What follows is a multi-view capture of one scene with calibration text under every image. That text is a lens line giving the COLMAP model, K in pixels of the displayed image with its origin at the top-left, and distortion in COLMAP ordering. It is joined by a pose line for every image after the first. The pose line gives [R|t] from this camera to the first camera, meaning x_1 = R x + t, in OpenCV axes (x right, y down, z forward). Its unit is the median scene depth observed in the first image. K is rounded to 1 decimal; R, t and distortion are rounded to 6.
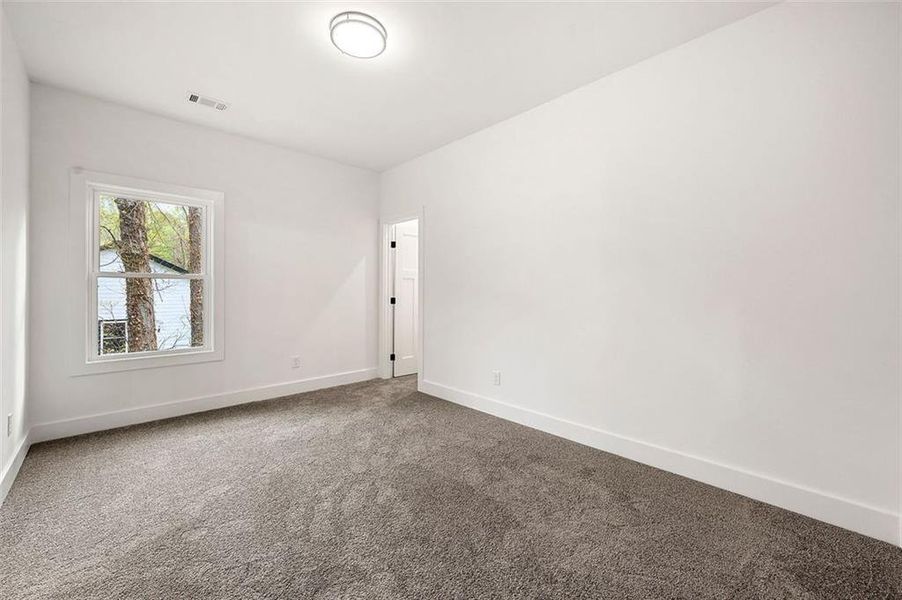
lens RADIAL K [[360.4, 0, 447.8], [0, 360.4, 295.9], [0, 0, 1]] dist [-0.000444, -0.000061]
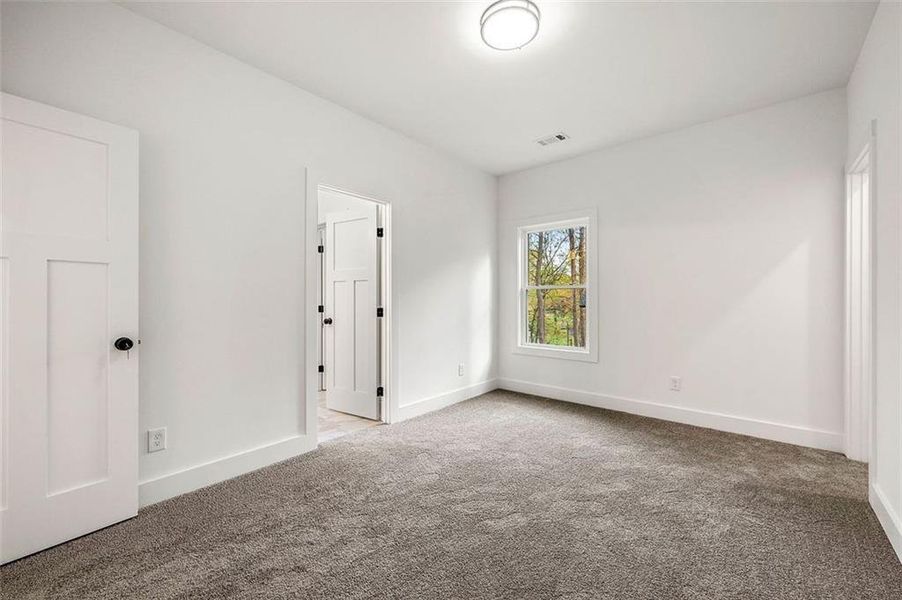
lens RADIAL K [[360.4, 0, 447.8], [0, 360.4, 295.9], [0, 0, 1]] dist [-0.000444, -0.000061]
pose [[0.122915, -0.005362, -0.992403, 0.497549], [-0.014105, 0.999875, -0.007149, -0.010616], [0.992317, 0.014876, 0.122824, 0.528196]]
